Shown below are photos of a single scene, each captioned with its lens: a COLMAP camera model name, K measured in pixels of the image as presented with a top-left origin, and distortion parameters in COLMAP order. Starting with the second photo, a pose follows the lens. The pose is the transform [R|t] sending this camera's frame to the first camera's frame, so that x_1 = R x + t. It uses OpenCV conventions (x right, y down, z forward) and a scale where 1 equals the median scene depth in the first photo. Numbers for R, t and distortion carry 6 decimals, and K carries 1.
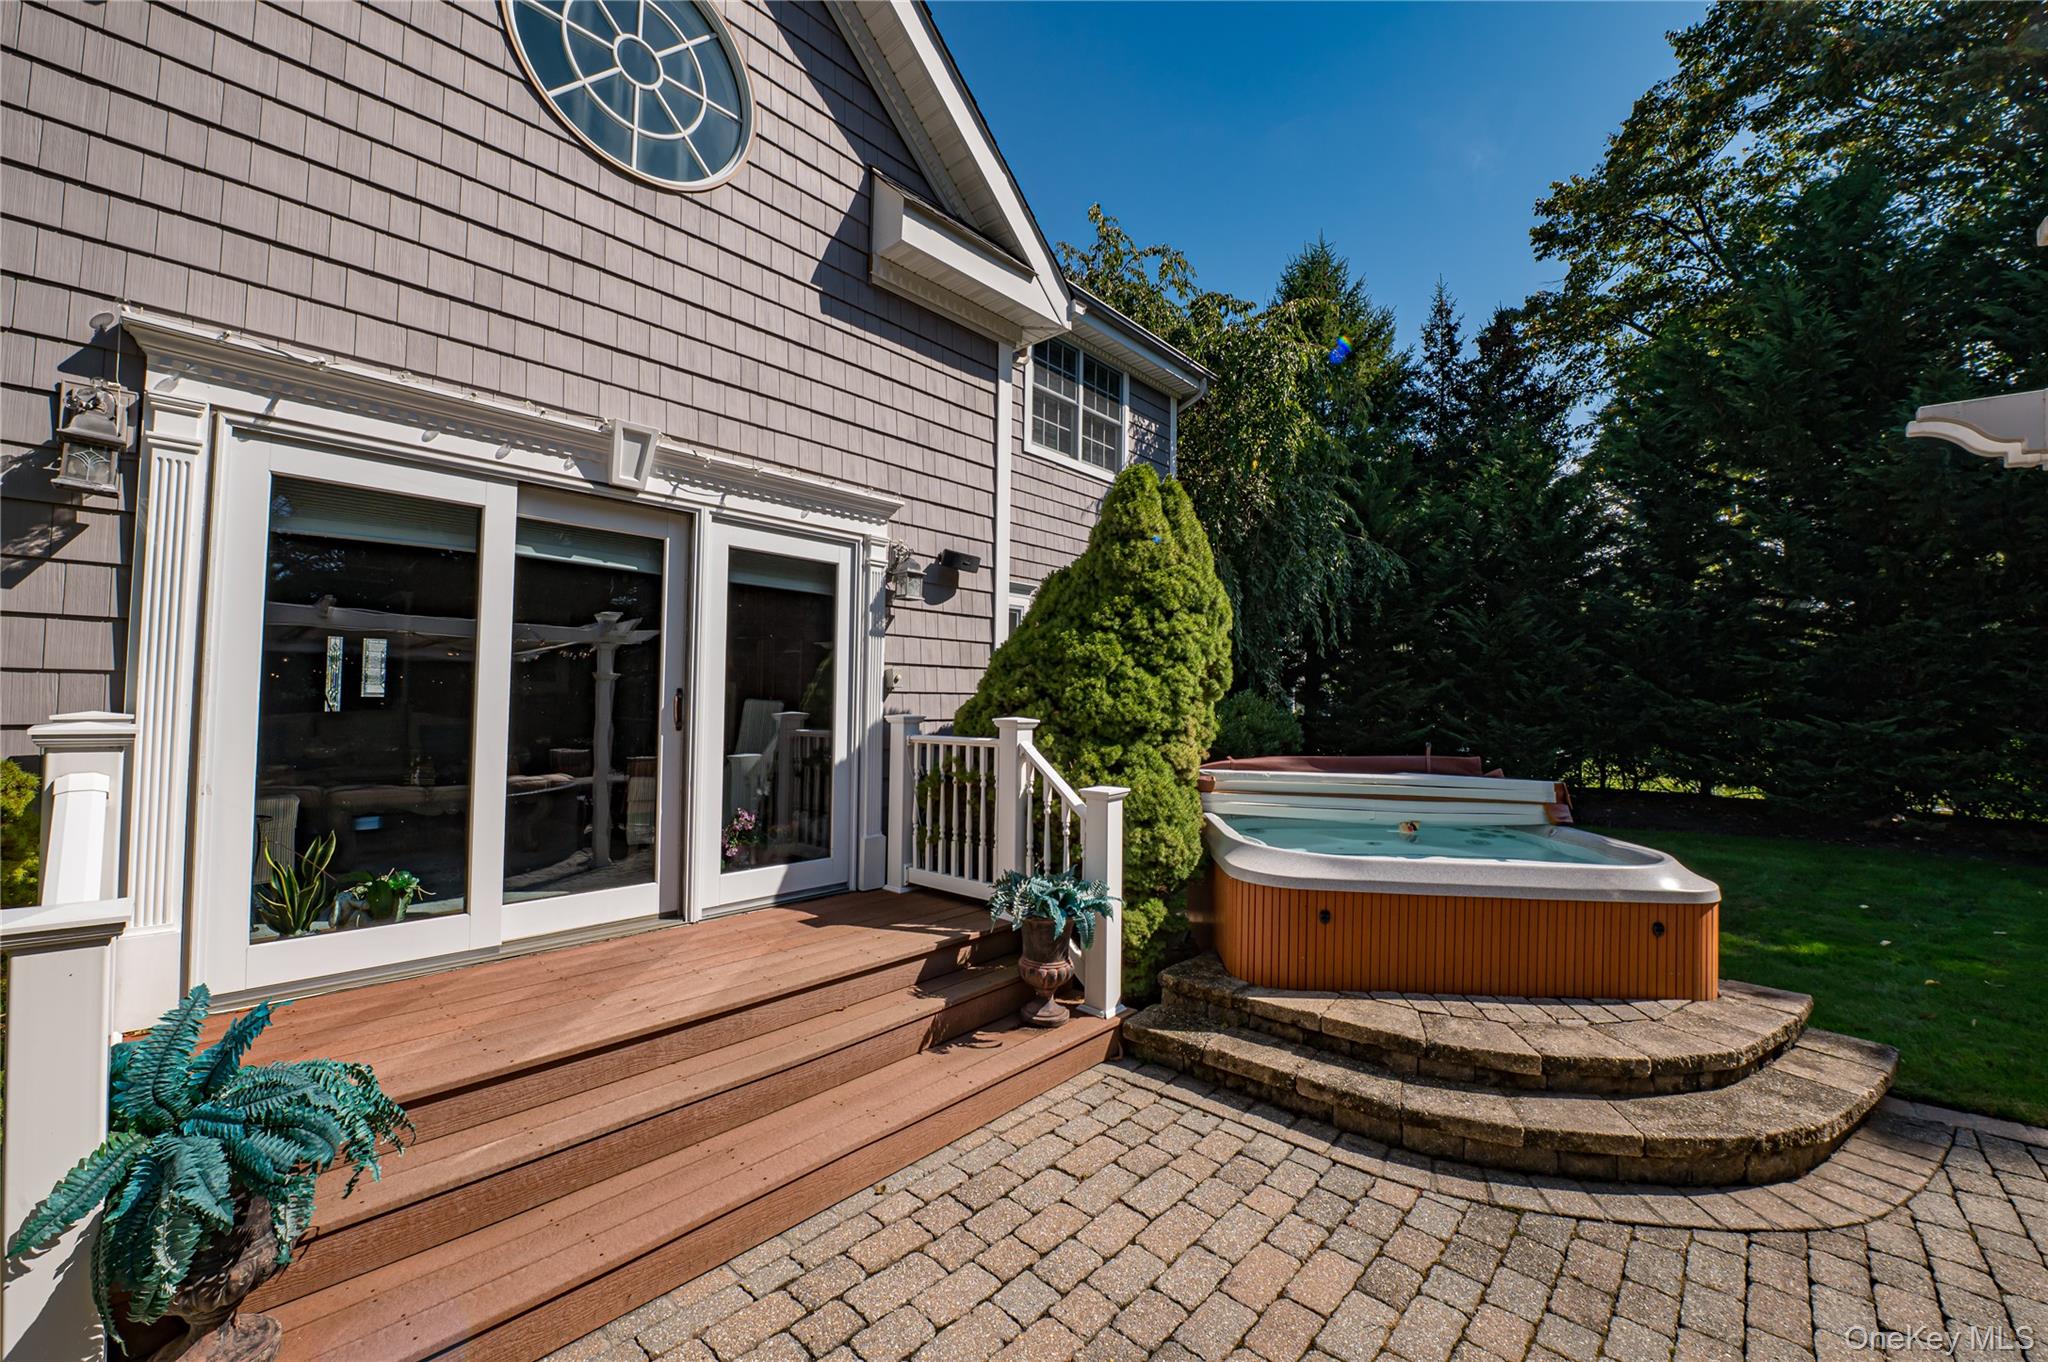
lens RADIAL K [[800.6, 0, 1036.6], [0, 800.6, 674.0], [0, 0, 1]] dist [-0.017933, -0.000559]
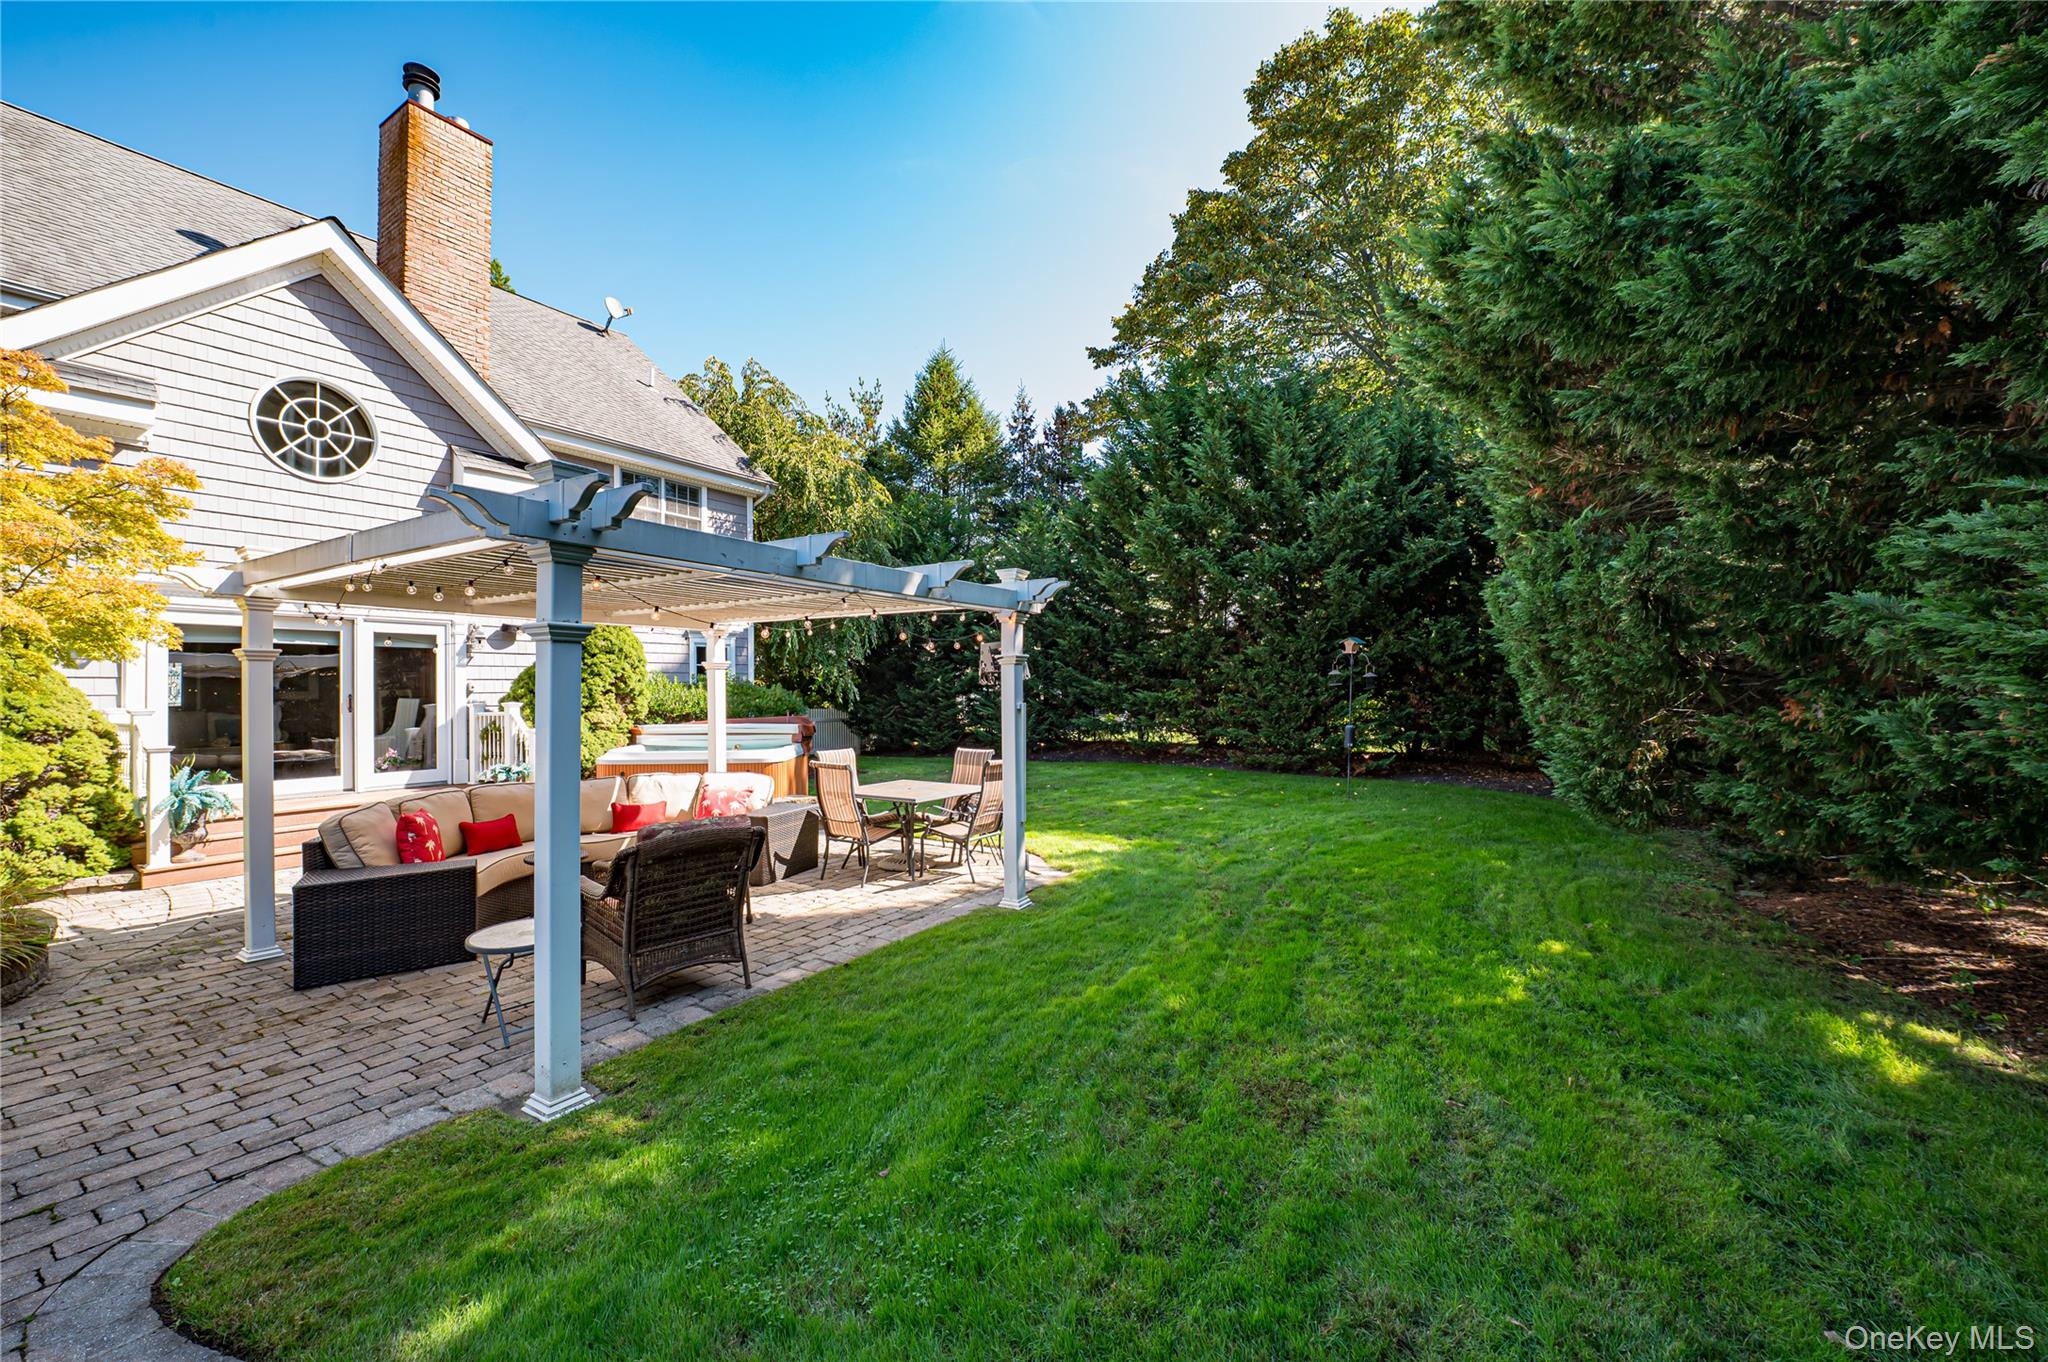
lens RADIAL K [[800.6, 0, 1024.1], [0, 800.6, 680.8], [0, 0, 1]] dist [-0.017933, -0.000559]
pose [[0.986102, -0.026460, 0.164022, 1.016385], [0.023304, 0.999505, 0.021135, -0.021969], [-0.164500, -0.017018, 0.986230, -1.459253]]
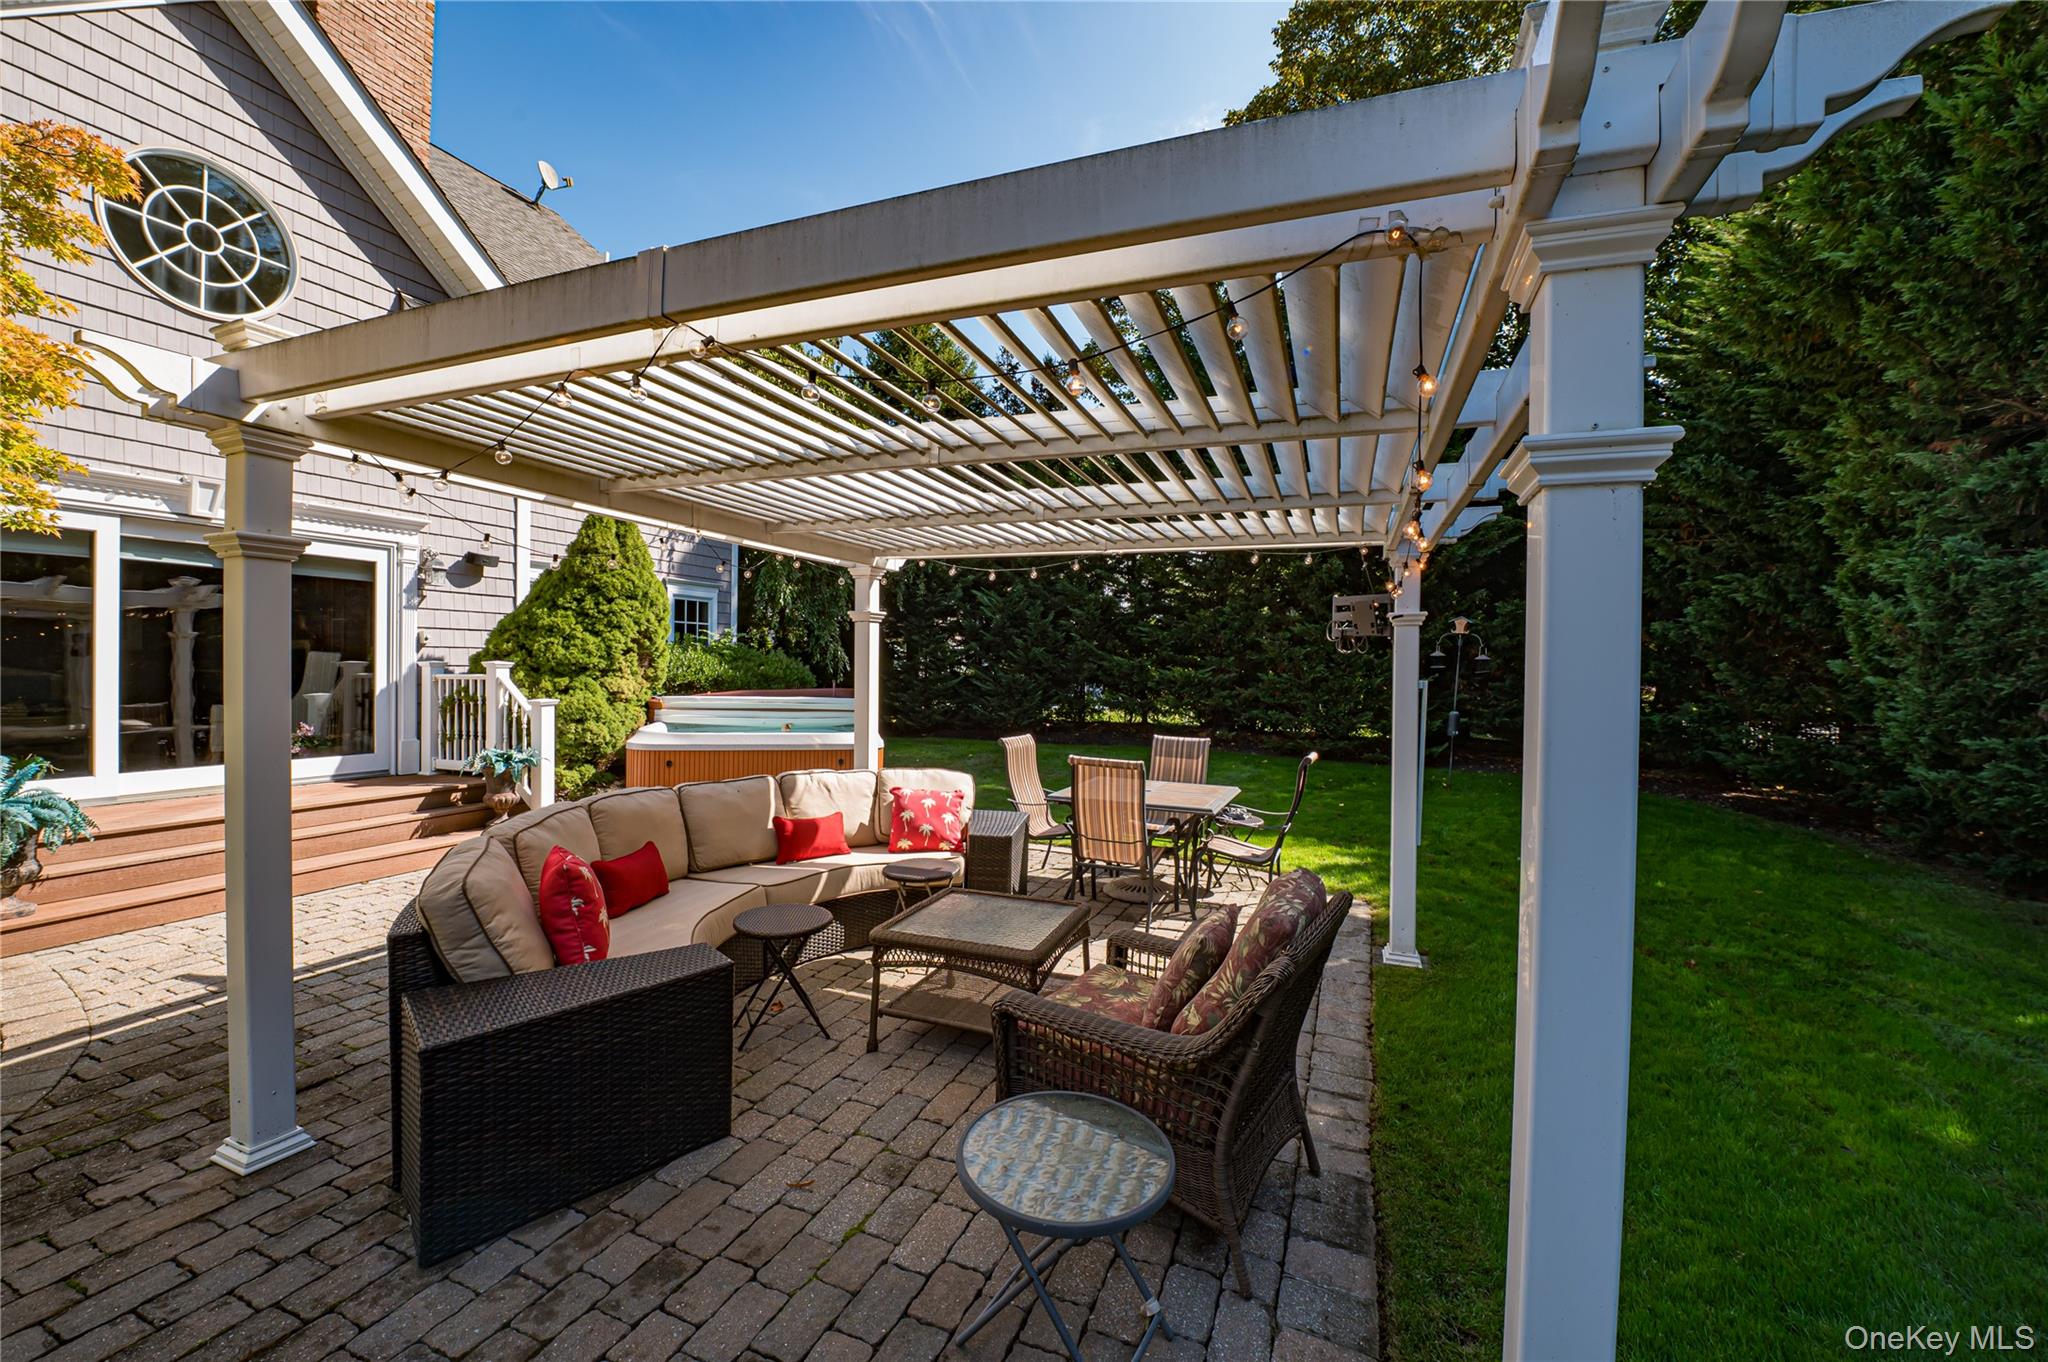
lens RADIAL K [[800.6, 0, 1020.6], [0, 800.6, 674.6], [0, 0, 1]] dist [-0.017933, -0.000559]
pose [[0.947095, -0.005623, 0.320905, 0.449256], [-0.009030, 0.998984, 0.044154, -0.000739], [-0.320827, -0.044716, 0.946082, -0.867803]]
